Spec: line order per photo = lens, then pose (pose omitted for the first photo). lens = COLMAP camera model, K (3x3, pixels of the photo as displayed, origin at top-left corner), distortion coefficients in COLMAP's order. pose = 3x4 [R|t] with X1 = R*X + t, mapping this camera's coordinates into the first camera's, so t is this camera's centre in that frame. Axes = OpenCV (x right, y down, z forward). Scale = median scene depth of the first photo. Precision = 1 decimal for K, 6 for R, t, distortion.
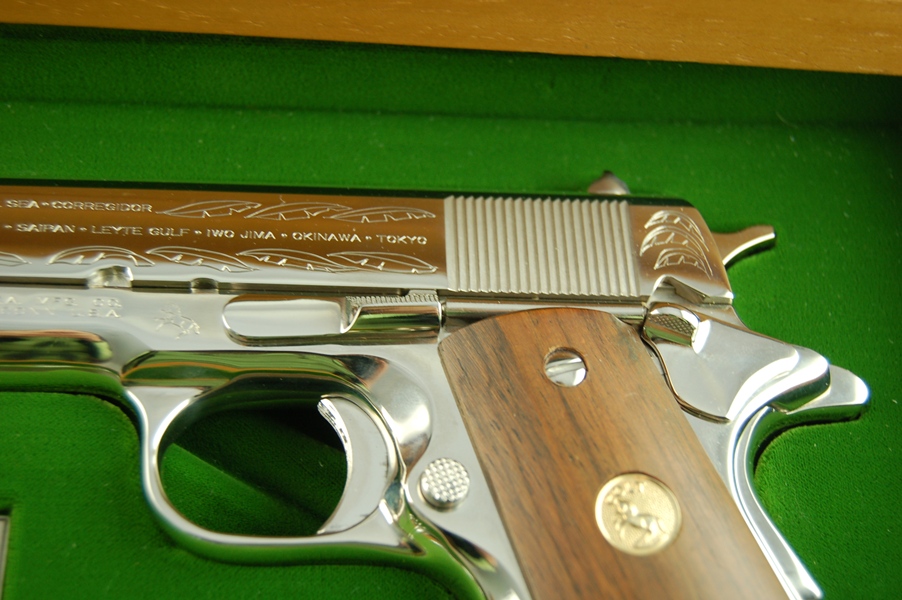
lens RADIAL K [[1262.1, 0, 451.0], [0, 1262.1, 300.0], [0, 0, 1]] dist [-0.056465, -0.036849]
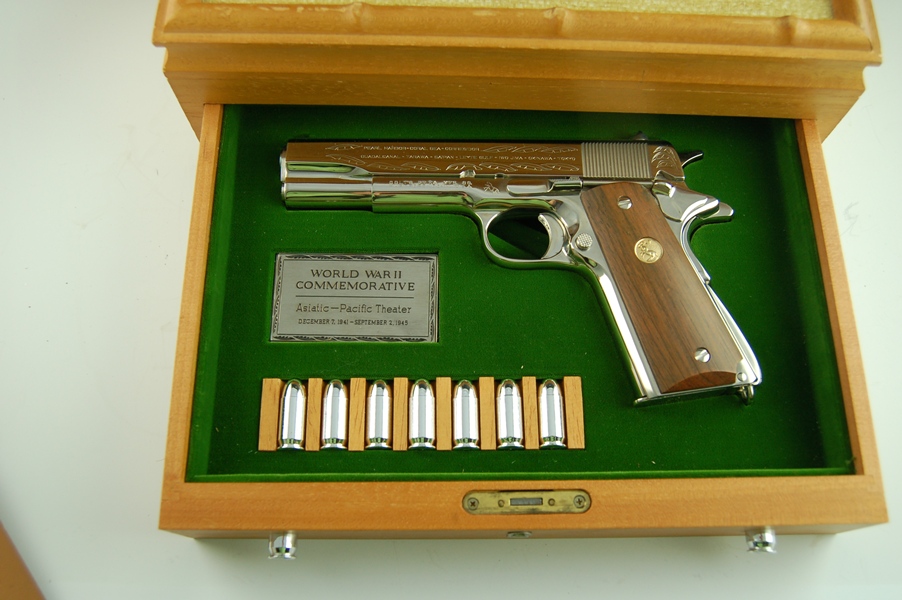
lens RADIAL K [[808.7, 0, 451.0], [0, 808.7, 300.0], [0, 0, 1]] dist [-0.053631, -0.000308]
pose [[0.994952, -0.000661, -0.100348, -0.119163], [0.016264, 0.987819, 0.154752, -0.019862], [0.099023, -0.155603, 0.982844, -0.888887]]
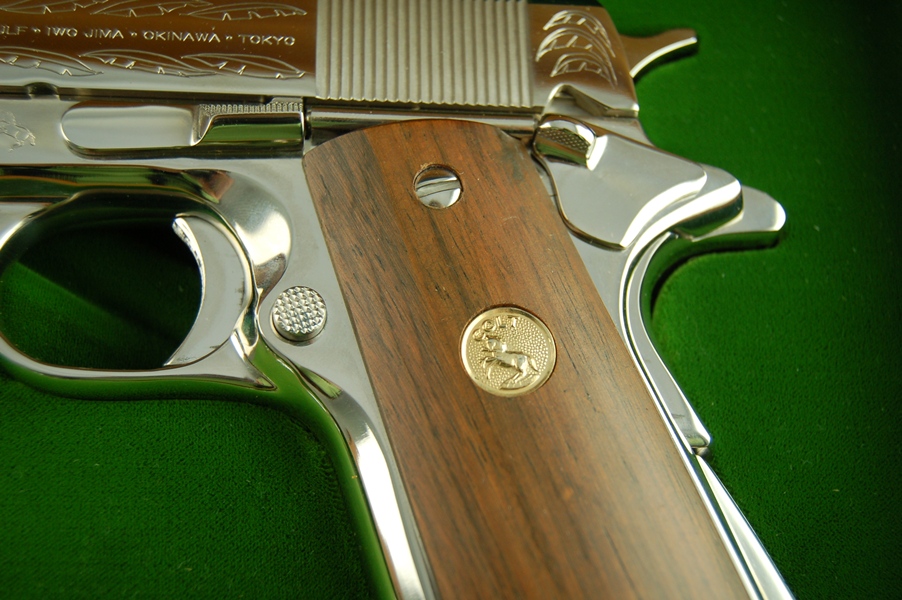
lens RADIAL K [[1262.1, 0, 451.0], [0, 1262.1, 300.0], [0, 0, 1]] dist [-0.056465, -0.036849]
pose [[0.999919, 0.012554, -0.001940, 0.097595], [-0.012099, 0.987751, 0.155567, -0.006395], [0.003869, -0.155531, 0.987823, 0.097820]]
